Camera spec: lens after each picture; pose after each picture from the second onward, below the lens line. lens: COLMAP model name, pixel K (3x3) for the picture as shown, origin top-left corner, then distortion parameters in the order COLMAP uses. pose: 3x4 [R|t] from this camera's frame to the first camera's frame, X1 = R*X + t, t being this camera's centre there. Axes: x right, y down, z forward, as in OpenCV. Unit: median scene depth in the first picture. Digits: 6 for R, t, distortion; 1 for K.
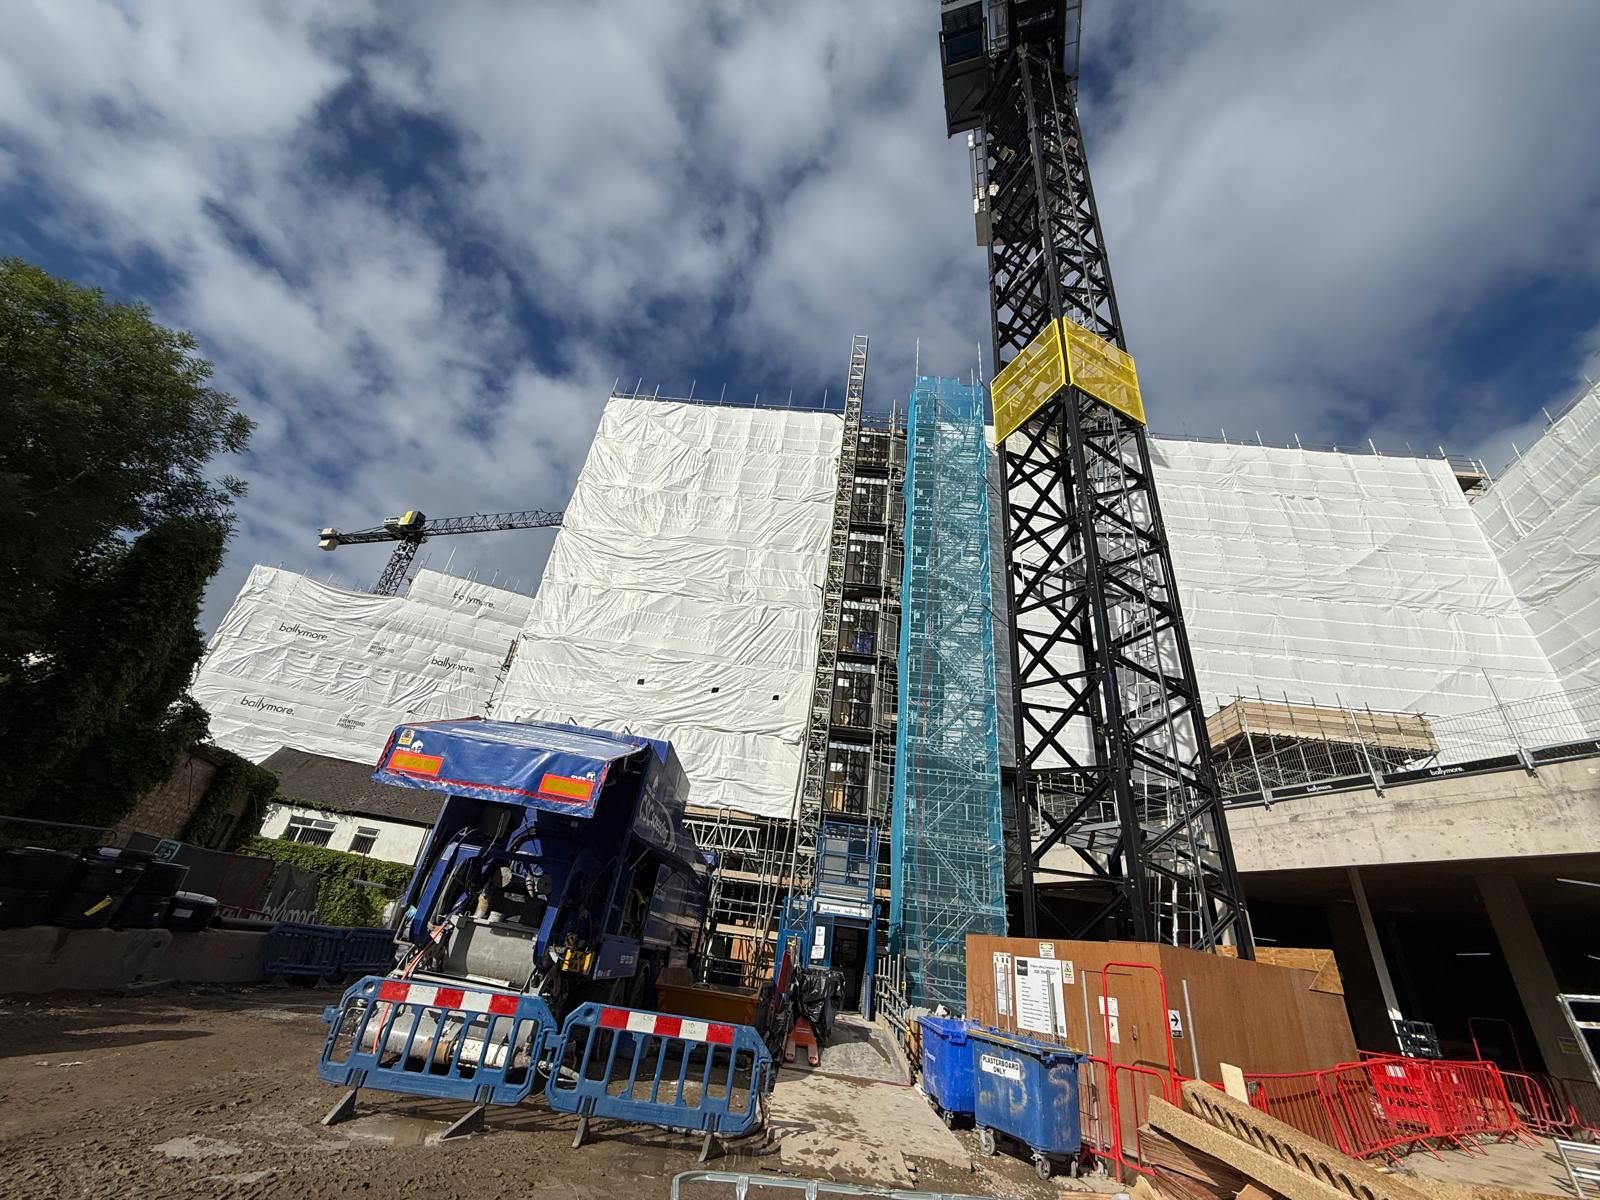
lens RADIAL K [[637.0, 0, 800.0], [0, 637.0, 600.0], [0, 0, 1]] dist [0.000146, 0.000162]
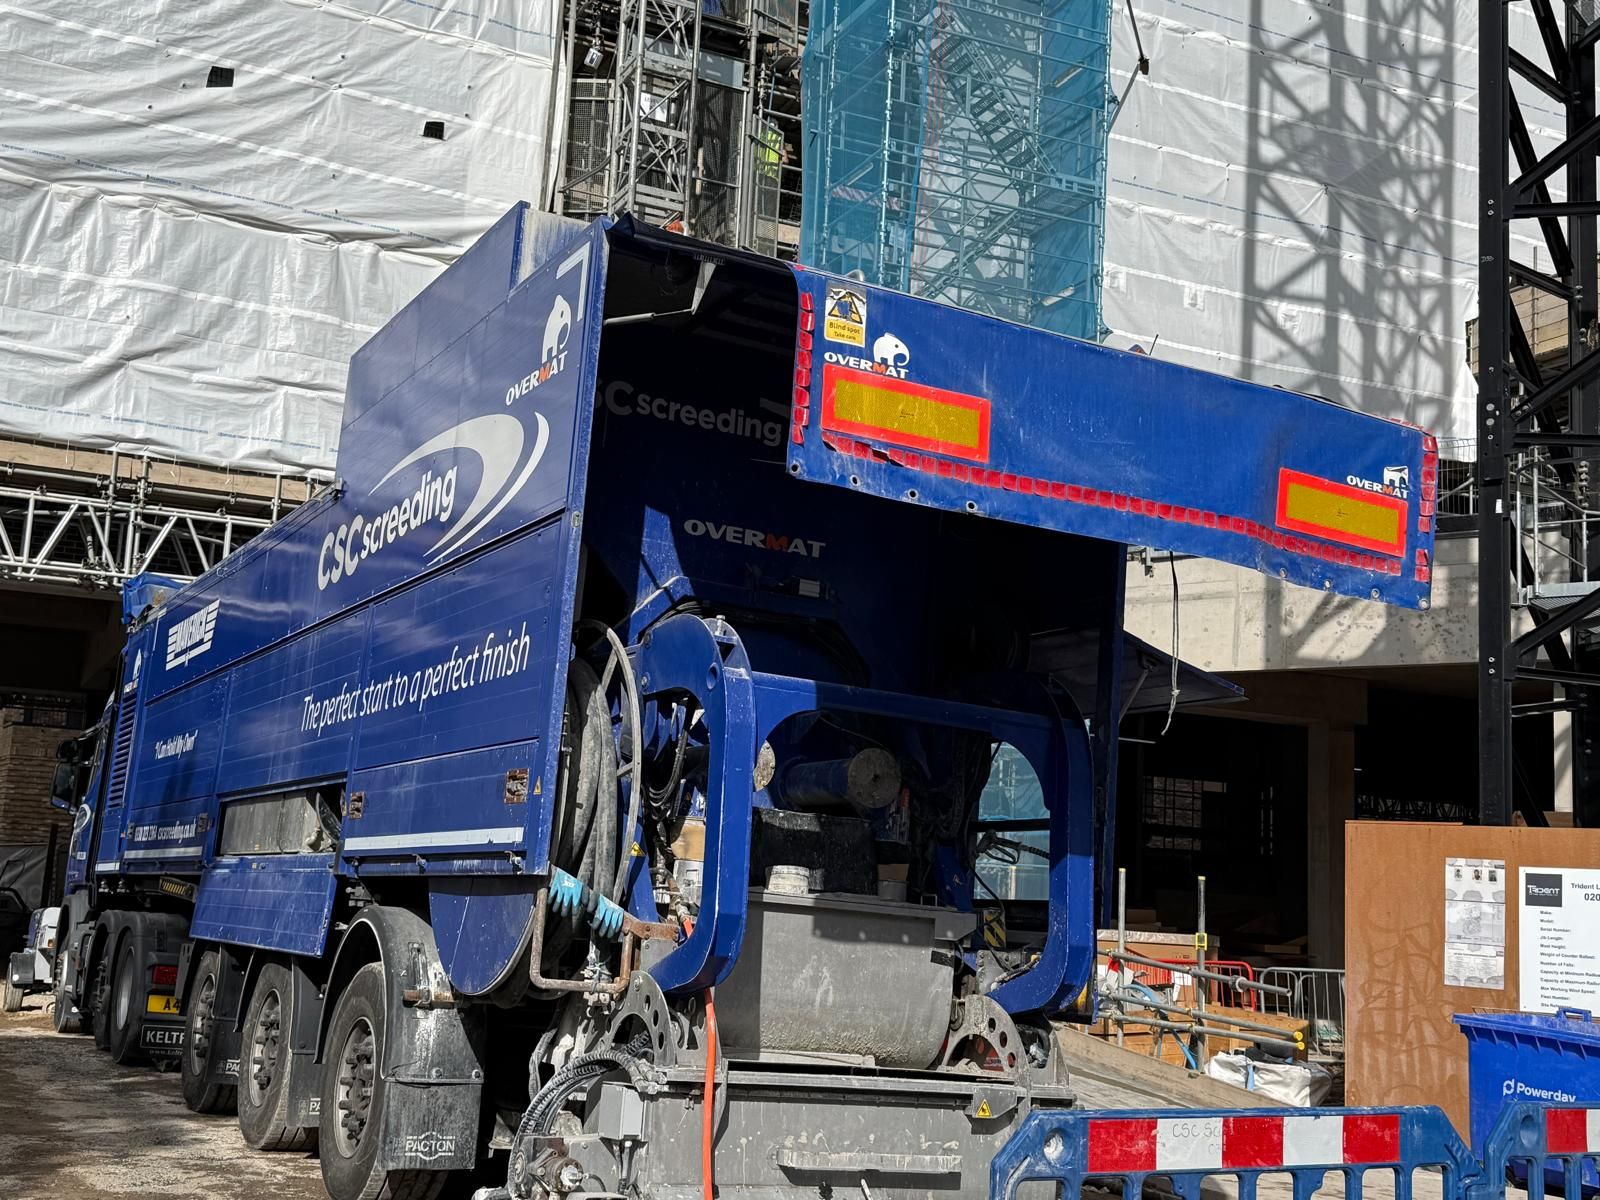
lens RADIAL K [[1891.9, 0, 800.0], [0, 1891.9, 600.0], [0, 0, 1]] dist [0.064303, 0.010691]
pose [[0.892181, -0.001249, 0.451676, -0.317741], [-0.173261, 0.922552, 0.344788, 0.018958], [-0.417125, -0.385871, 0.822867, 0.105557]]
